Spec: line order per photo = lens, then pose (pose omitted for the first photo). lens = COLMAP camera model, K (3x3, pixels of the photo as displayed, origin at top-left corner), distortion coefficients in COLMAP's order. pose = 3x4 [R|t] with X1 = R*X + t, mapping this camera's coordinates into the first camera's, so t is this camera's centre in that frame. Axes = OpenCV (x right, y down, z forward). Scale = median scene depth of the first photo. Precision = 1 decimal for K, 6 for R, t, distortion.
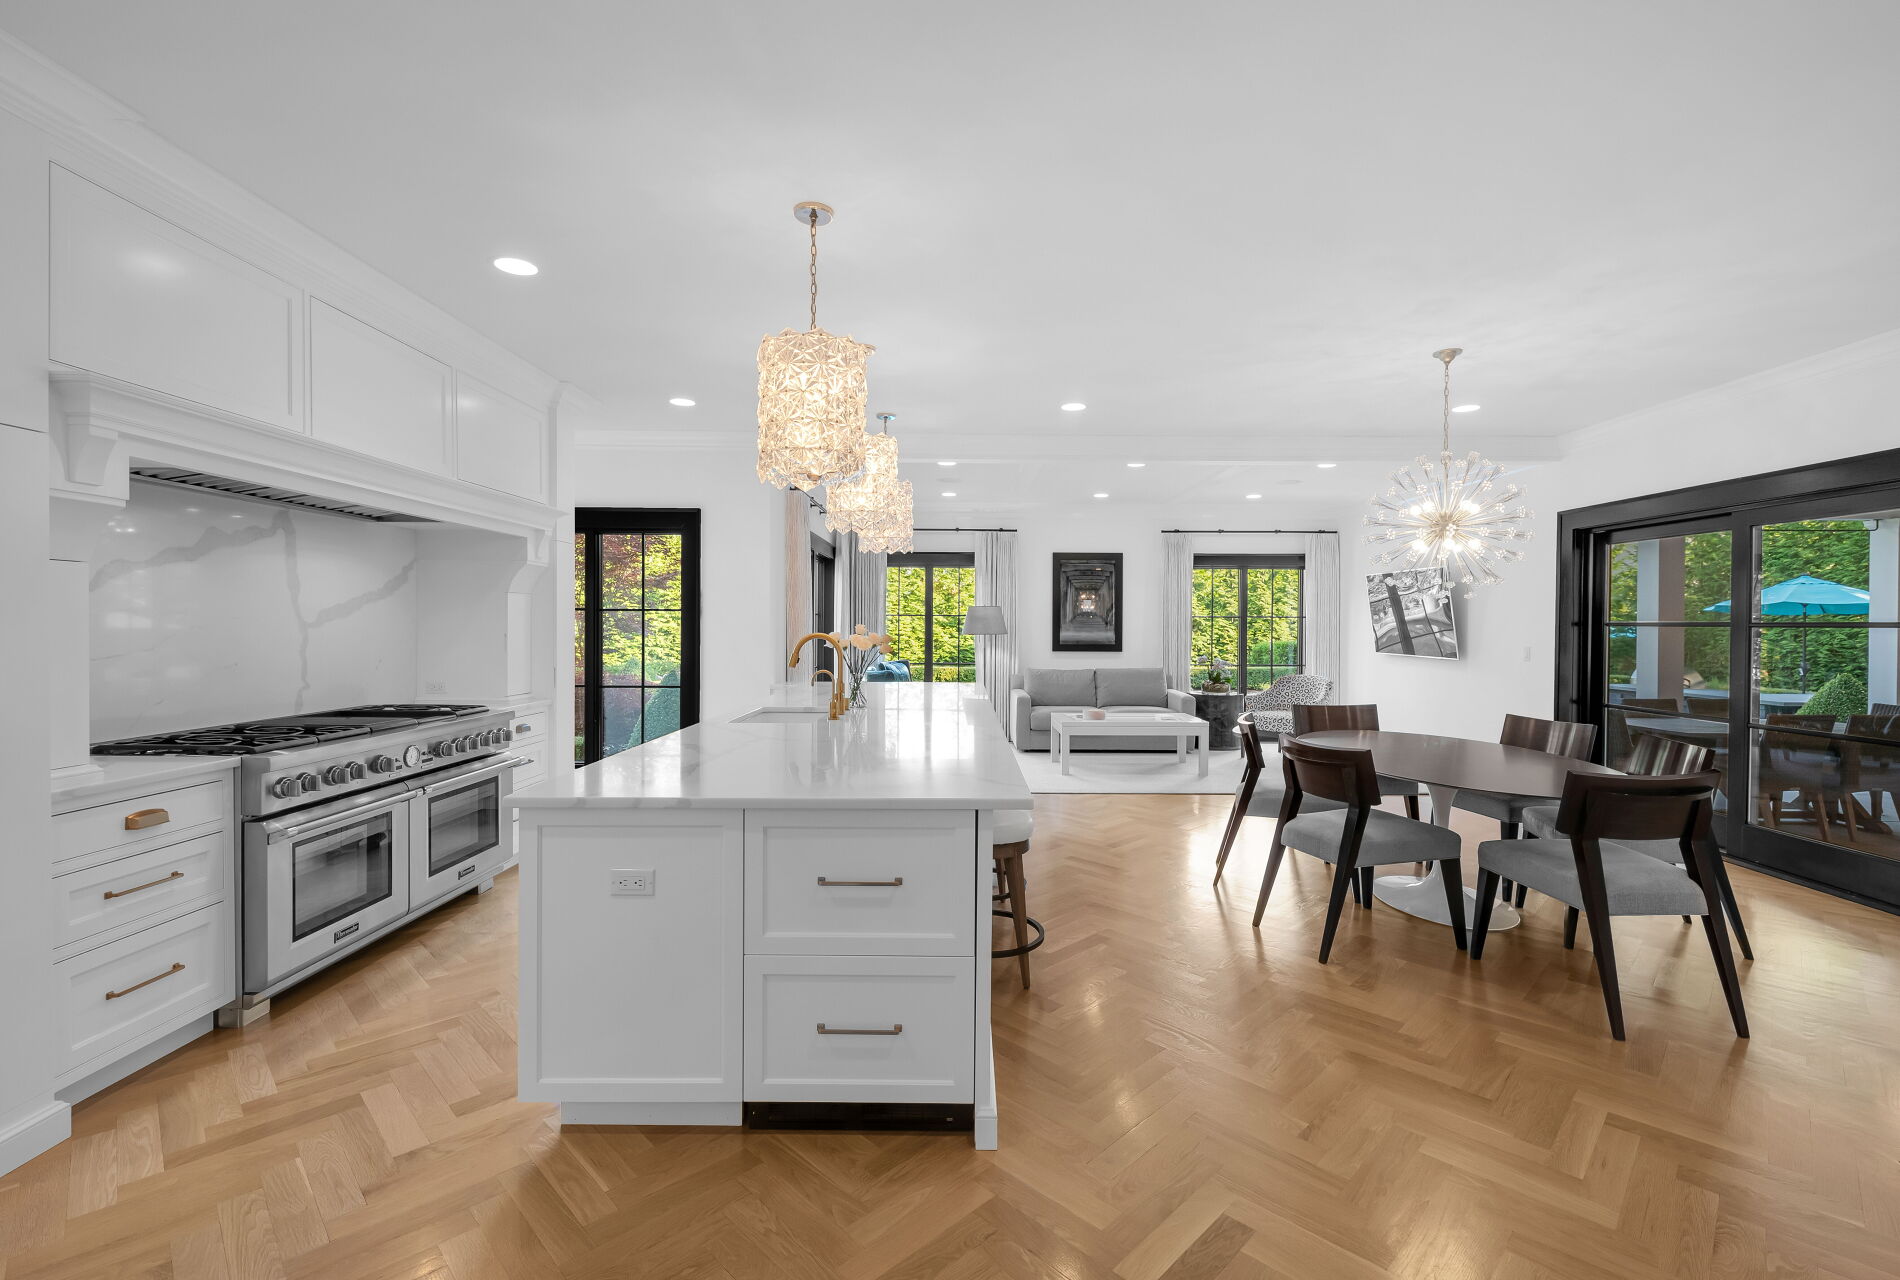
lens RADIAL K [[835.6, 0, 959.9], [0, 835.6, 632.7], [0, 0, 1]] dist [-0.001466, -0.000387]
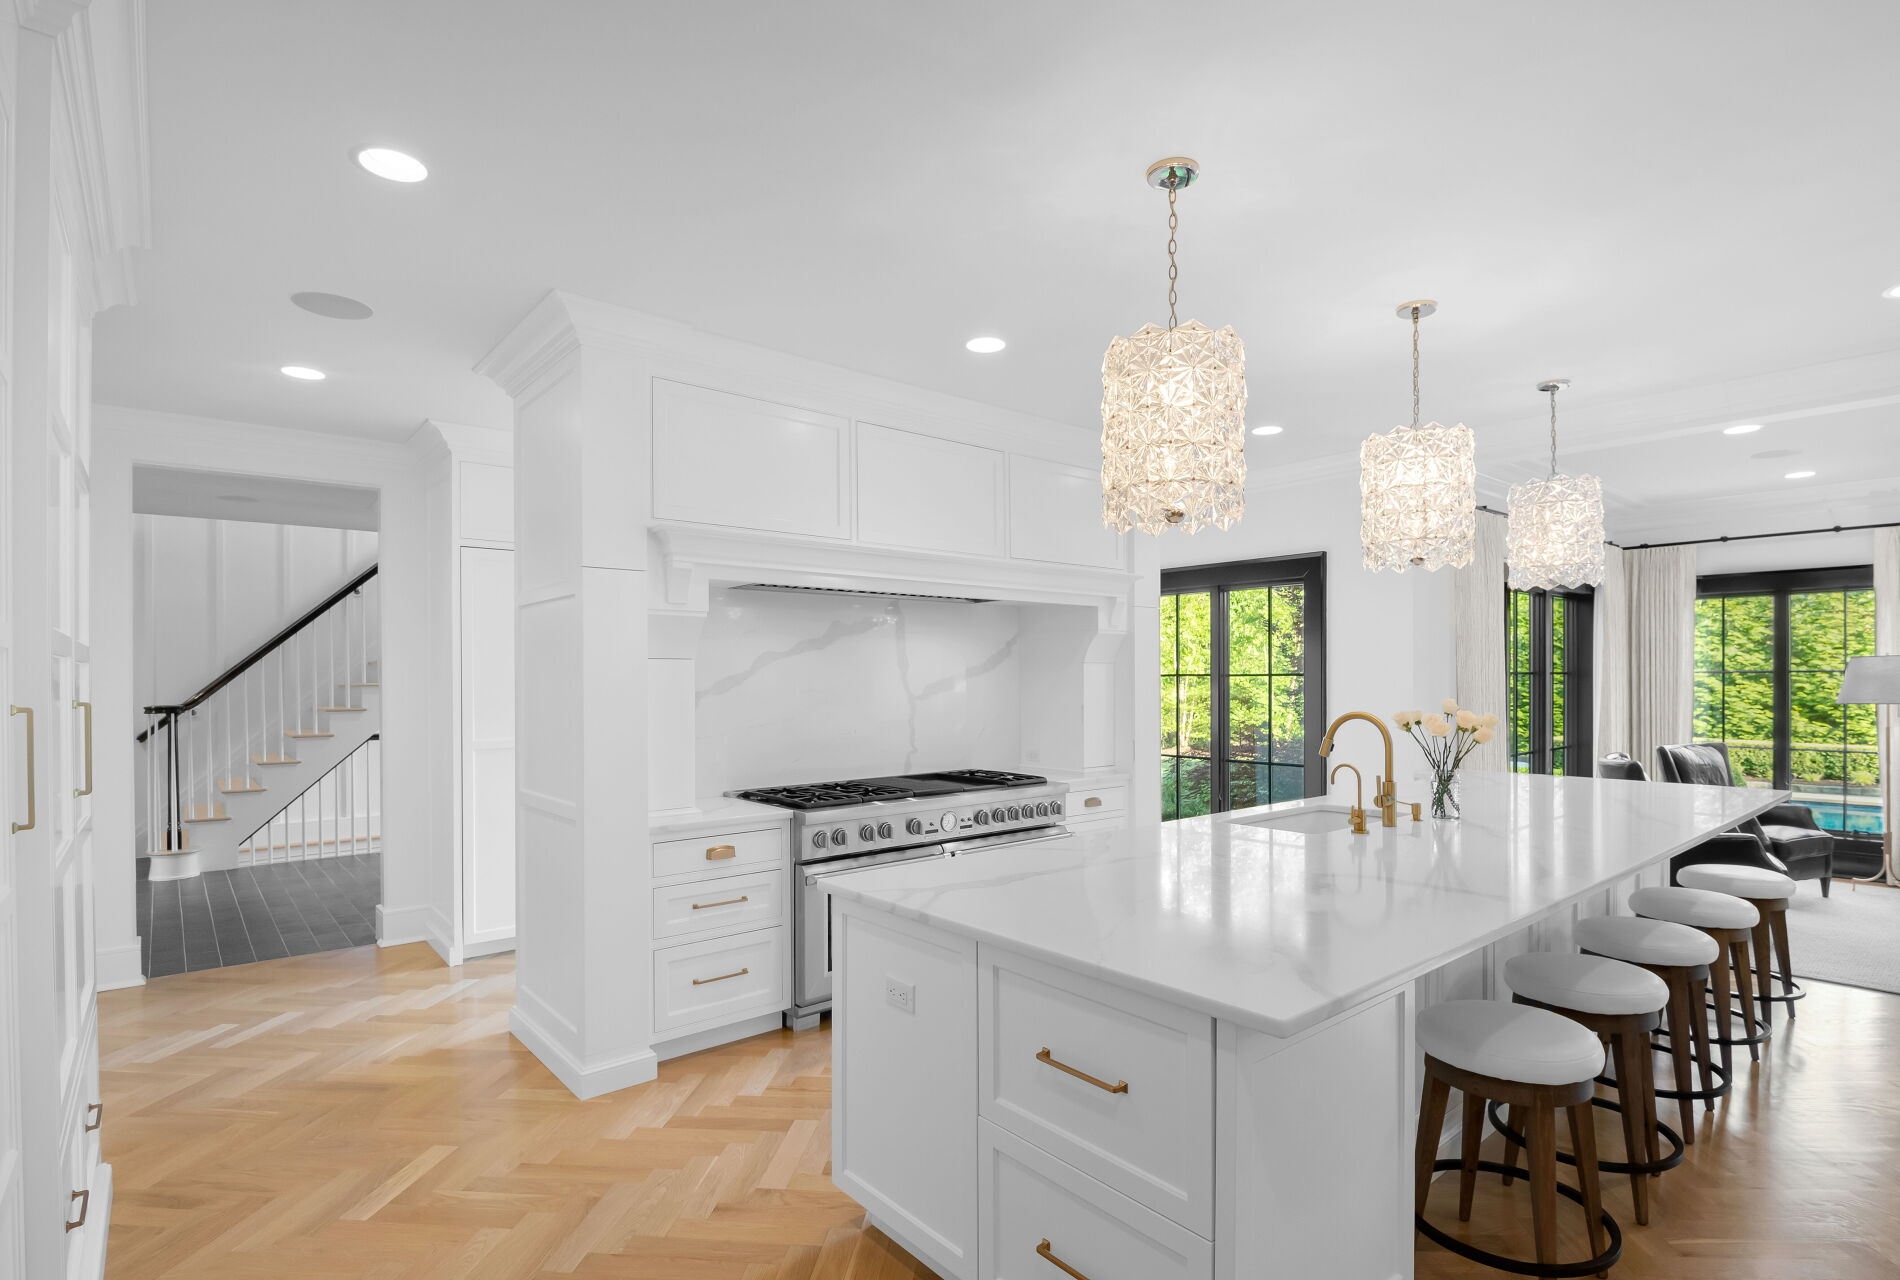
lens RADIAL K [[927.7, 0, 971.6], [0, 927.7, 679.6], [0, 0, 1]] dist [0.003619, -0.000304]
pose [[0.653233, -0.008042, -0.757114, 0.194396], [0.001411, 0.999955, -0.009403, -0.017503], [0.757155, 0.005074, 0.653215, 0.171141]]
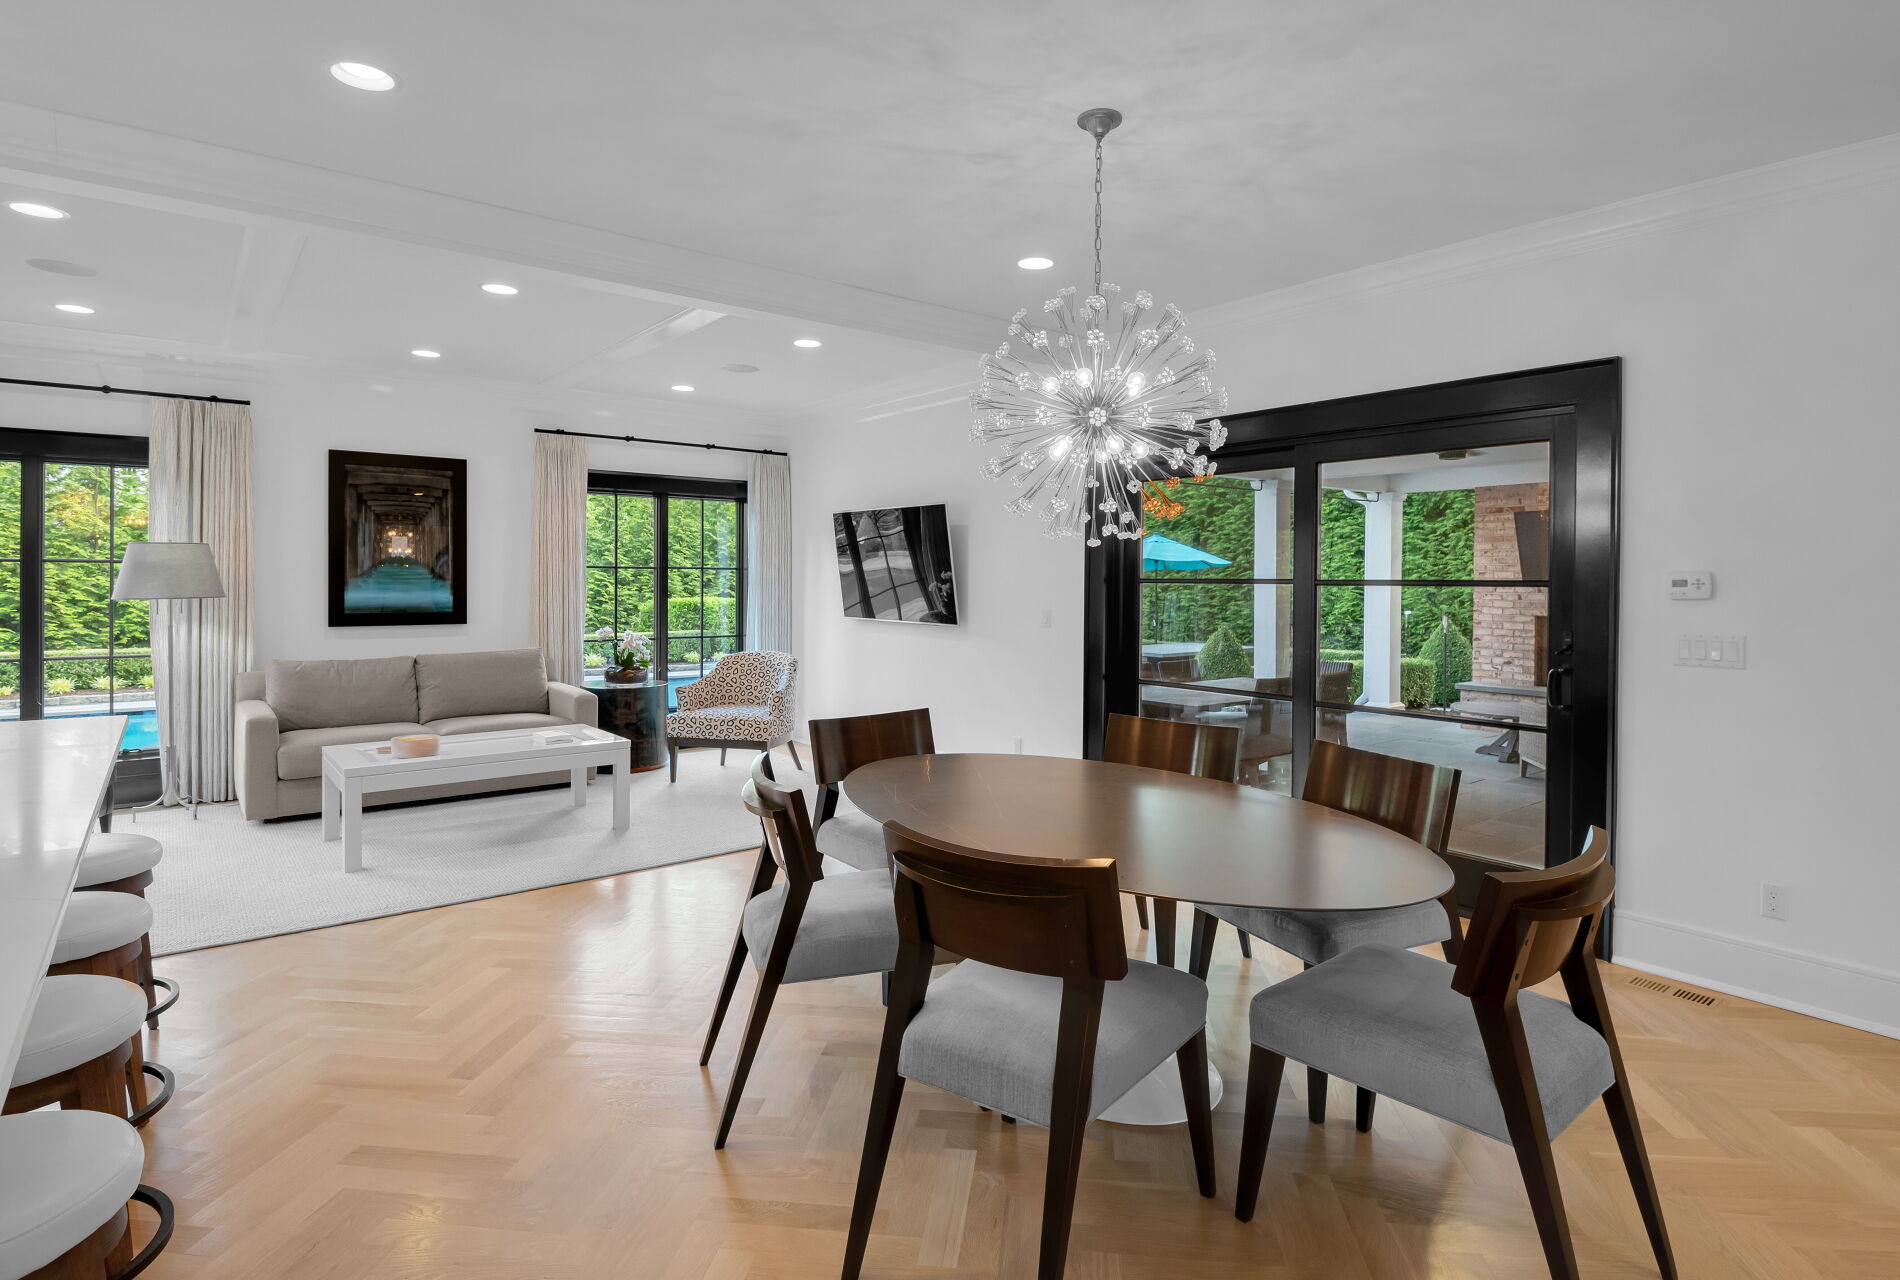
lens RADIAL K [[969.2, 0, 960.7], [0, 969.2, 585.1], [0, 0, 1]] dist [0.023267, -0.028639]
pose [[0.781356, -0.003281, 0.624077, 0.069398], [0.004655, 0.999989, -0.000570, -0.006496], [-0.624068, 0.003351, 0.781363, 0.455815]]
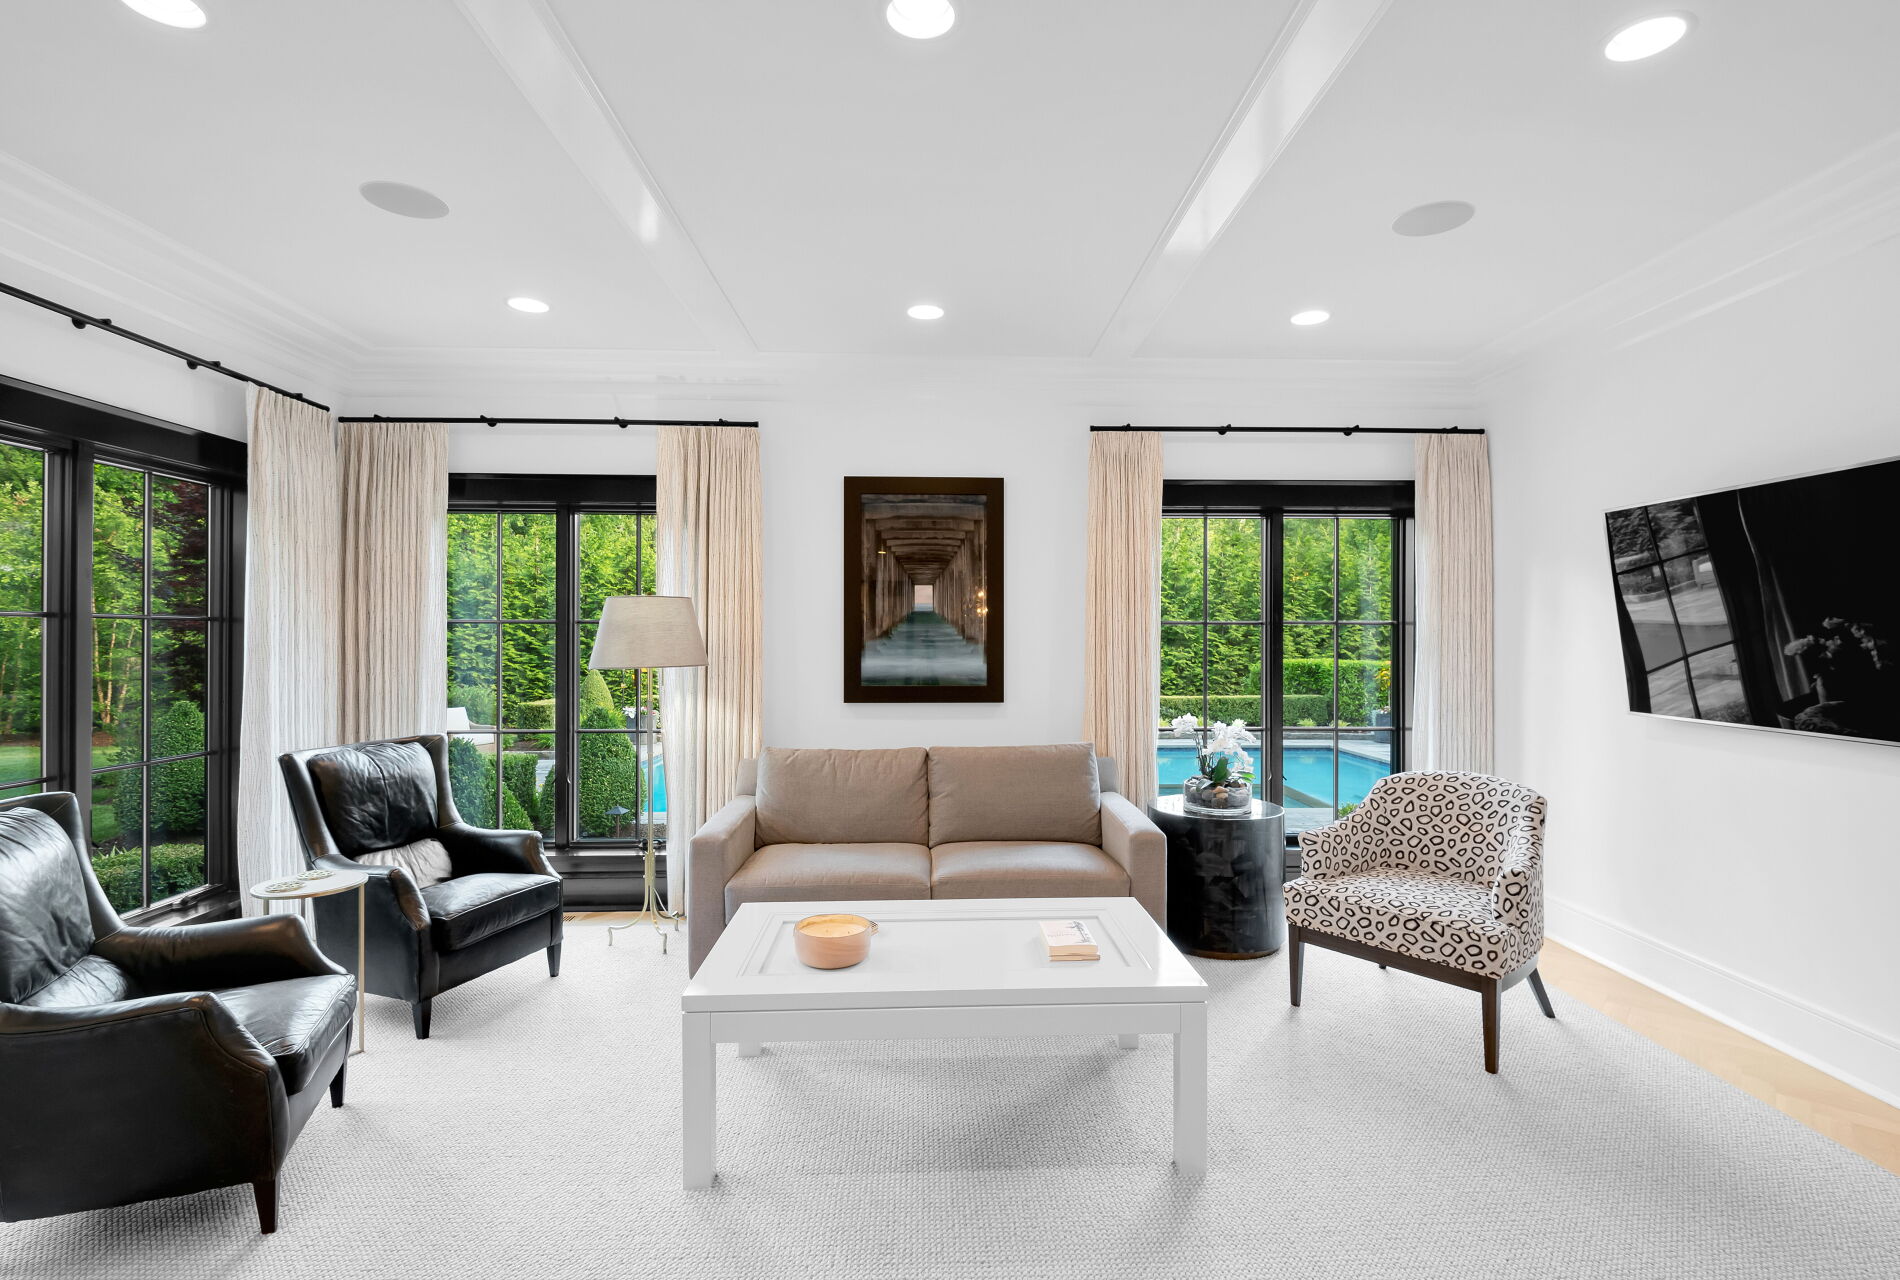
lens RADIAL K [[890.9, 0, 956.8], [0, 890.9, 643.0], [0, 0, 1]] dist [-0.004303, -0.000800]
pose [[0.999399, -0.003591, 0.034477, 0.306265], [0.003769, 0.999980, -0.005114, -0.012798], [-0.034458, 0.005241, 0.999392, 1.059691]]
